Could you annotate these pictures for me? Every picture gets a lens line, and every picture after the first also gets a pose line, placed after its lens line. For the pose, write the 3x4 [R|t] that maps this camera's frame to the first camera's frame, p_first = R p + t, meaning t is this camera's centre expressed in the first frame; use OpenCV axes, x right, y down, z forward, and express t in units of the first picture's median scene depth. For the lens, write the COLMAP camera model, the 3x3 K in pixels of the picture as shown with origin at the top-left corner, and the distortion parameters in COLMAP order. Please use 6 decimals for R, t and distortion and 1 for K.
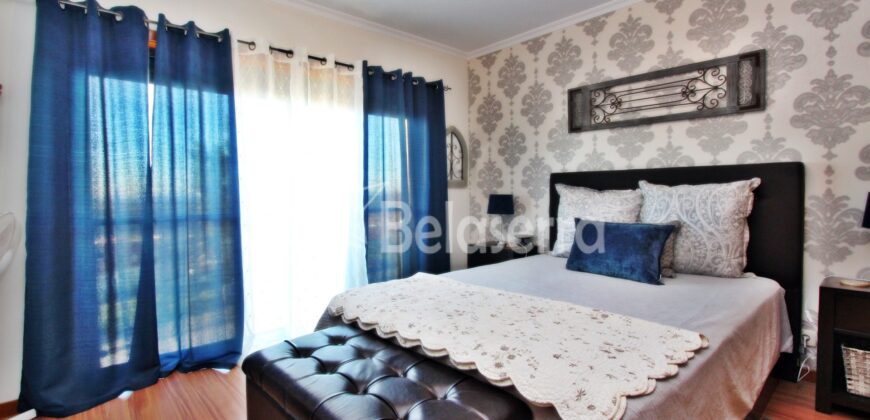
lens RADIAL K [[402.1, 0, 443.0], [0, 402.1, 205.6], [0, 0, 1]] dist [-0.014160, 0.000917]
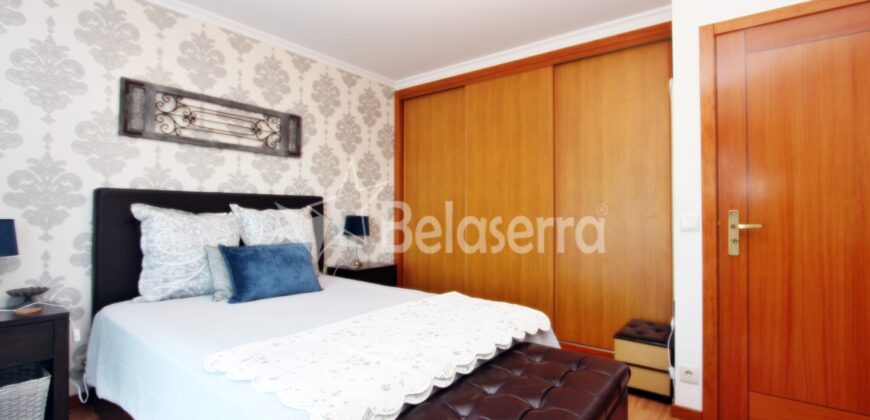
lens RADIAL K [[402.1, 0, 442.5], [0, 402.1, 211.2], [0, 0, 1]] dist [-0.014160, 0.000917]
pose [[-0.173871, 0.015950, 0.984639, -0.570873], [0.035776, 0.999311, -0.009870, -0.014288], [-0.984118, 0.033511, -0.174322, 0.617545]]
